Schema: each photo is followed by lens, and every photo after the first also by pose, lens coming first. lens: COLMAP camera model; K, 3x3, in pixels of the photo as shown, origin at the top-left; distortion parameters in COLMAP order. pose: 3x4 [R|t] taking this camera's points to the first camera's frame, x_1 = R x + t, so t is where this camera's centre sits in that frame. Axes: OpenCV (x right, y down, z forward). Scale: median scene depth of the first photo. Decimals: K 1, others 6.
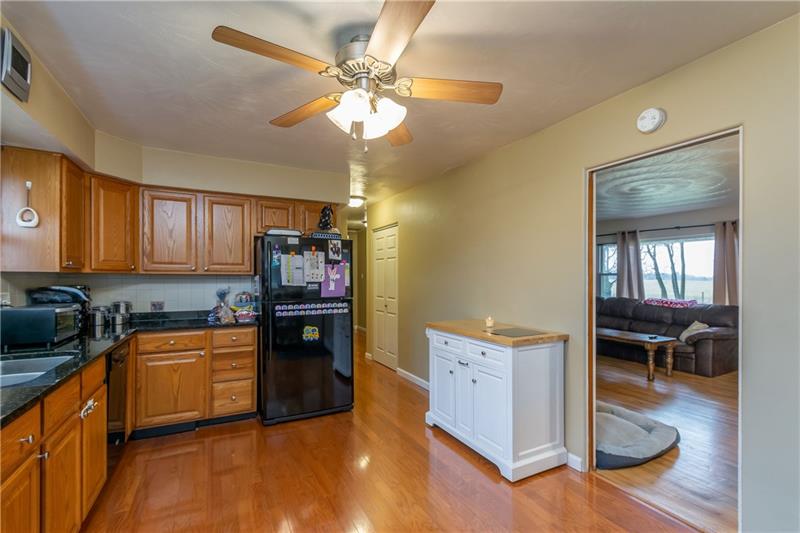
lens RADIAL K [[363.6, 0, 409.8], [0, 363.6, 280.8], [0, 0, 1]] dist [0.001837, -0.001035]
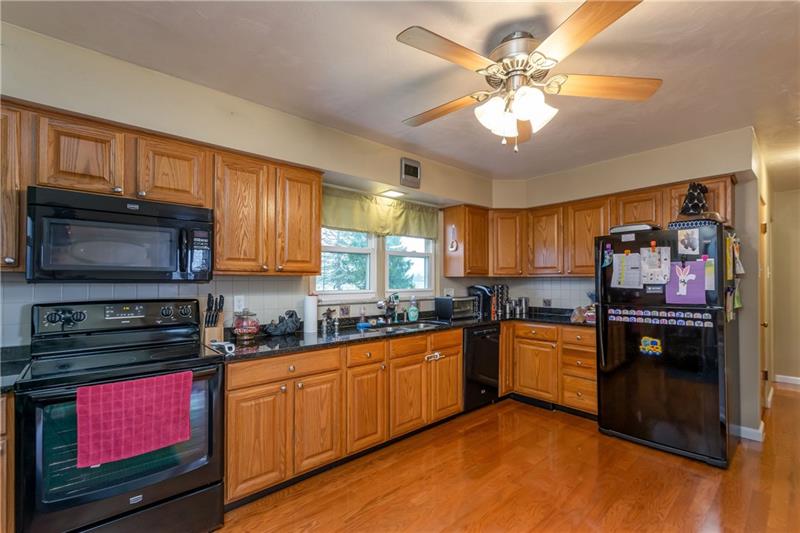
lens RADIAL K [[363.6, 0, 406.9], [0, 363.6, 278.4], [0, 0, 1]] dist [0.001837, -0.001035]
pose [[0.218119, -0.007513, -0.975893, 0.423271], [-0.005596, 0.999944, -0.008949, 0.000910], [0.975906, 0.007413, 0.218065, 0.277617]]
